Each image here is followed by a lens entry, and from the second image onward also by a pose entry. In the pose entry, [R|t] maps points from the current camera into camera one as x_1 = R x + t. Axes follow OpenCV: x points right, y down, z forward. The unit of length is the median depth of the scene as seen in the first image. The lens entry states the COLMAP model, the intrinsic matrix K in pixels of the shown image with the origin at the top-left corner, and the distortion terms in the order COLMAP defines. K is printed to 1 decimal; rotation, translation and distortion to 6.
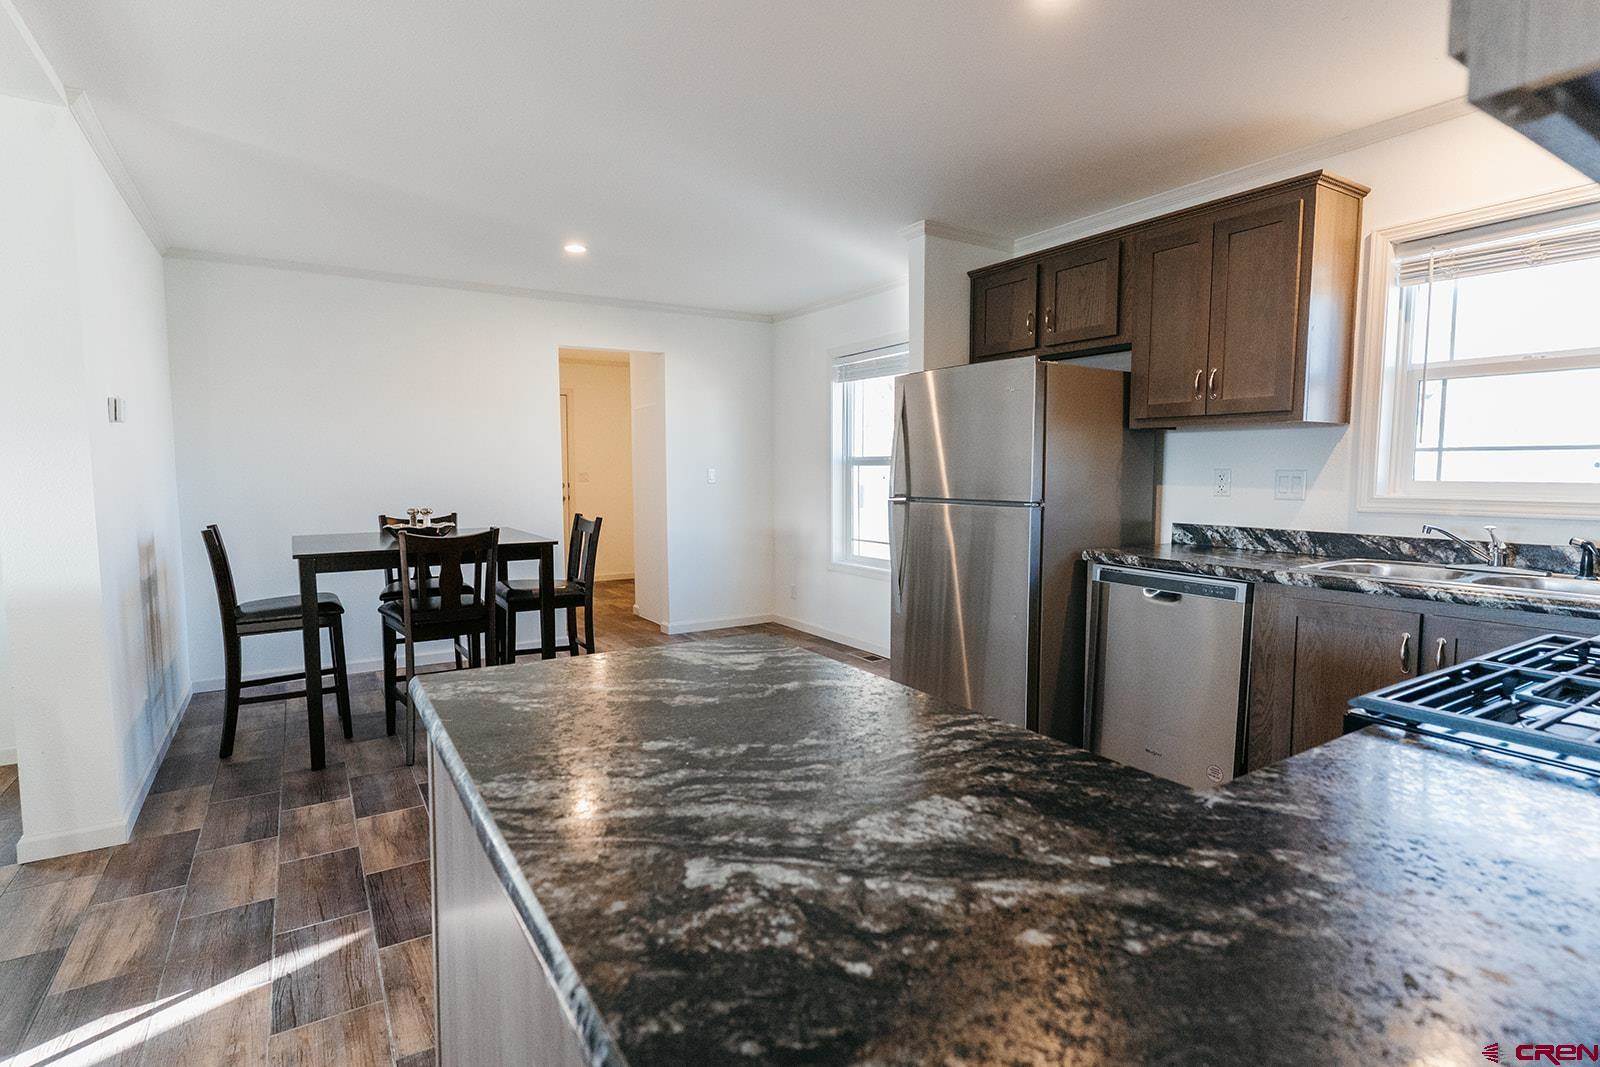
lens RADIAL K [[784.9, 0, 799.2], [0, 784.9, 537.8], [0, 0, 1]] dist [0.002445, 0.000092]
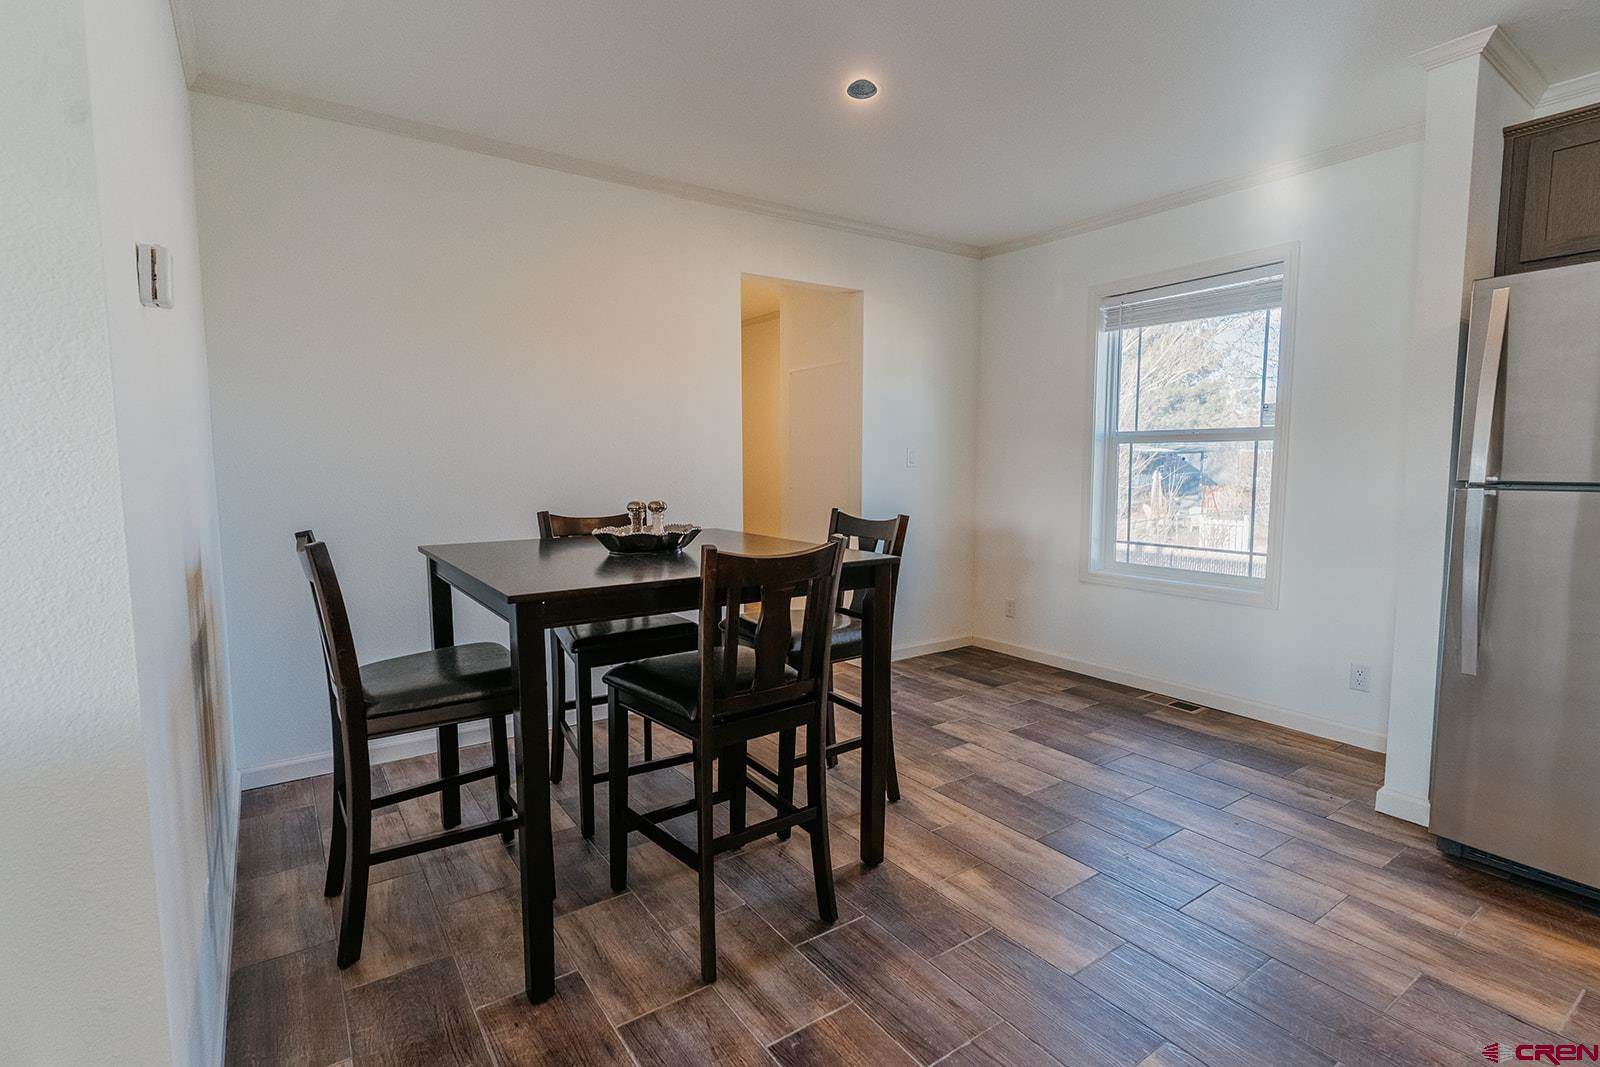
lens RADIAL K [[758.4, 0, 800.0], [0, 758.4, 533.5], [0, 0, 1]] dist [0.000870, 0.000000]
pose [[0.999070, -0.002629, 0.043032, -0.380414], [0.002219, 0.999952, 0.009557, -0.017732], [-0.043056, -0.009453, 0.999028, 0.404912]]
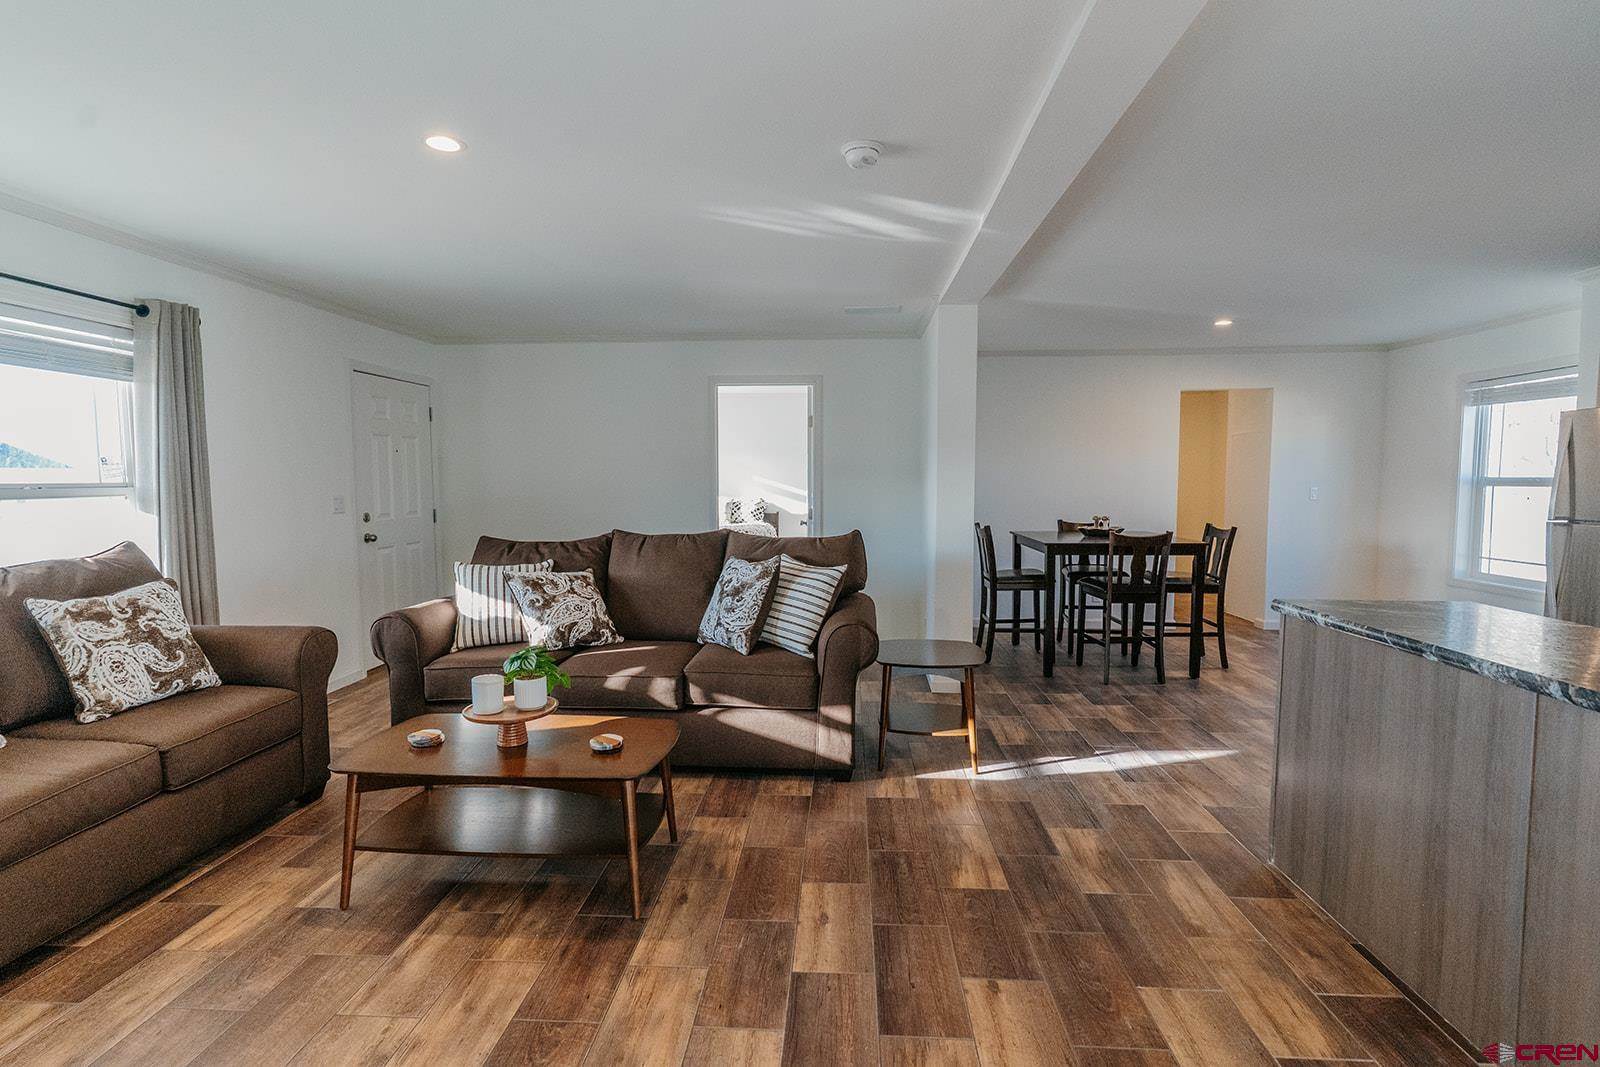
lens RADIAL K [[758.4, 0, 800.0], [0, 758.4, 533.5], [0, 0, 1]] dist [0.000870, 0.000000]
pose [[0.810281, 0.044077, -0.584382, -0.106581], [-0.051089, 0.998684, 0.004487, 0.016889], [0.583810, 0.026220, 0.811467, -0.462849]]
